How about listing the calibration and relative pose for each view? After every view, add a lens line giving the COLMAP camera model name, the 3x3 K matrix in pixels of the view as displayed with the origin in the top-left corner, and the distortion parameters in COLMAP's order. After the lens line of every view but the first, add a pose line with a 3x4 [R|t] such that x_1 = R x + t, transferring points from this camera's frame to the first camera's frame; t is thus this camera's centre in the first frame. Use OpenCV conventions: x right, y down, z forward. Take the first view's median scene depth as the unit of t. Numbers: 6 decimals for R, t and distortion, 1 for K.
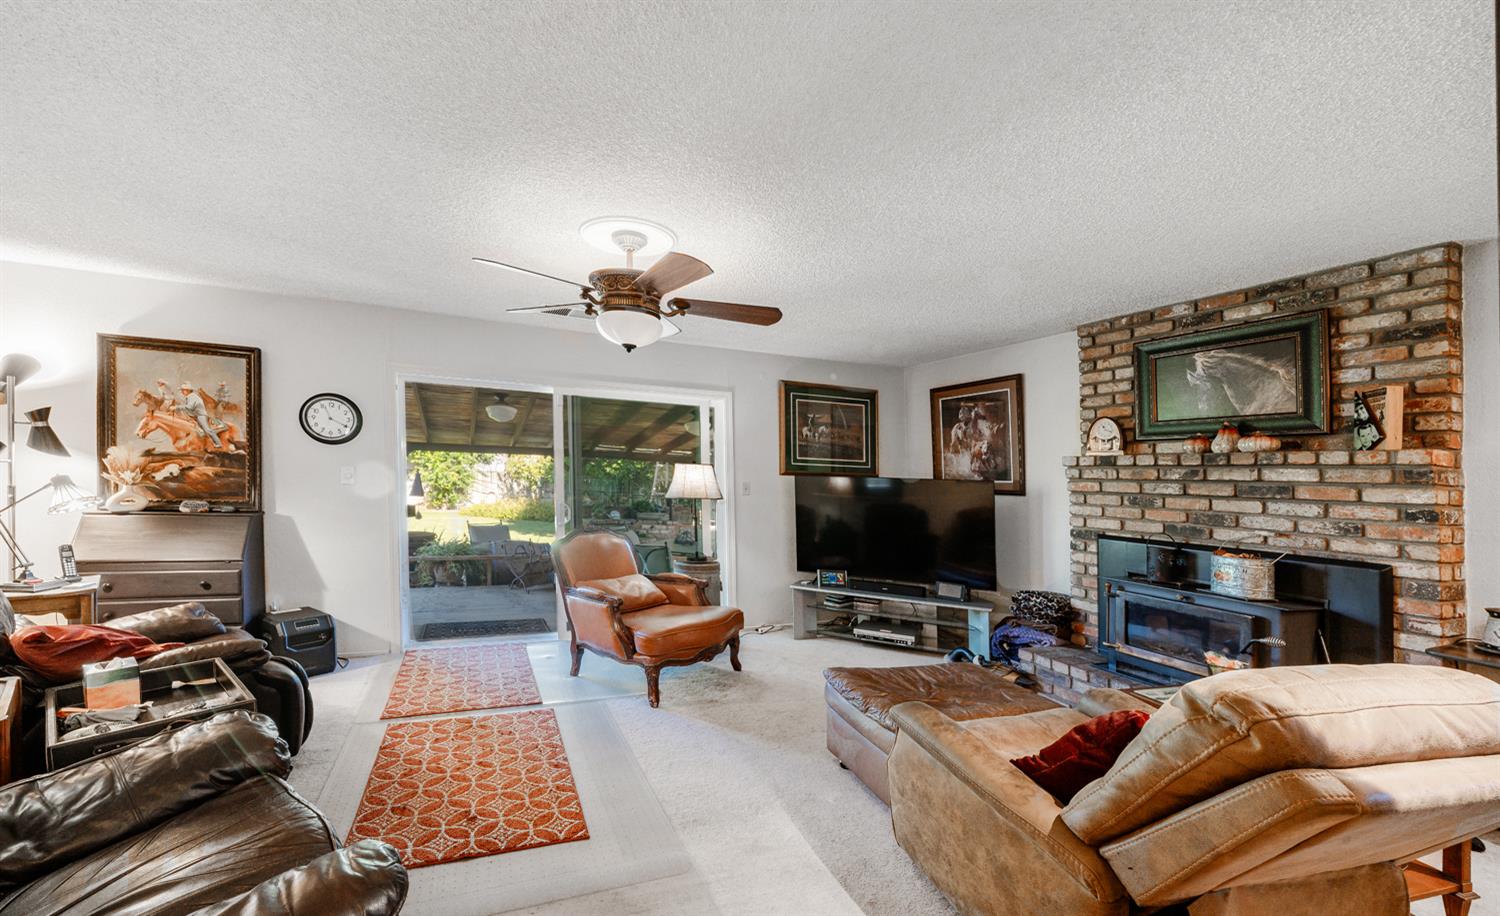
lens RADIAL K [[592.2, 0, 672.5], [0, 592.2, 432.6], [0, 0, 1]] dist [-0.000915, -0.000202]
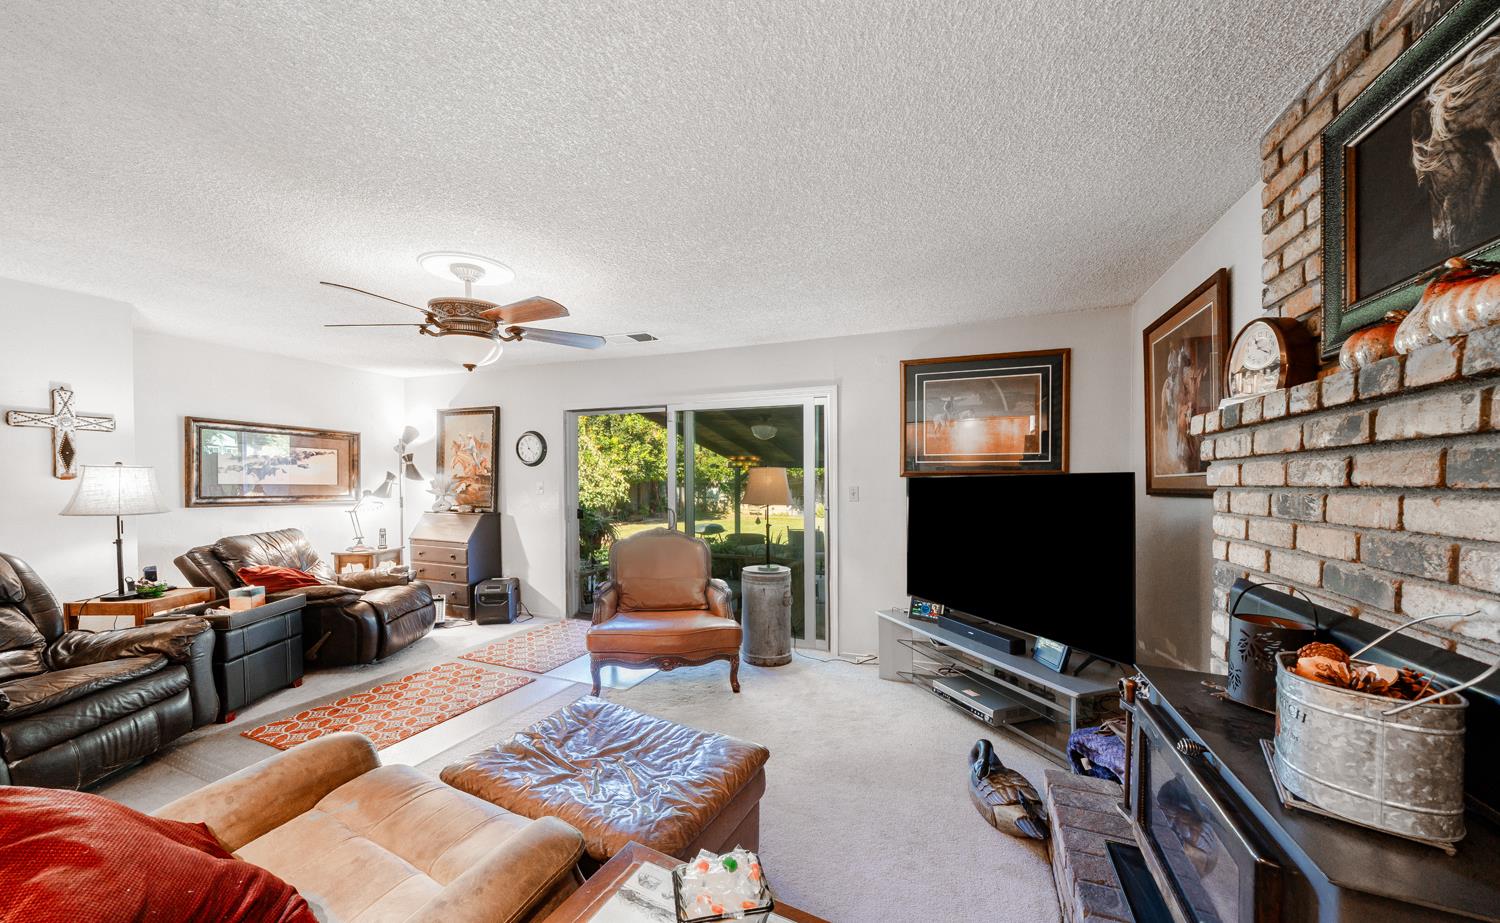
lens RADIAL K [[524.5, 0, 750.0], [0, 524.5, 461.5], [0, 0, 1]] dist [-0.012532, -0.000058]
pose [[0.735667, -0.056262, -0.675002, 0.766962], [0.069018, 0.997584, -0.007928, 0.062780], [0.673818, -0.040755, 0.737773, 0.486540]]
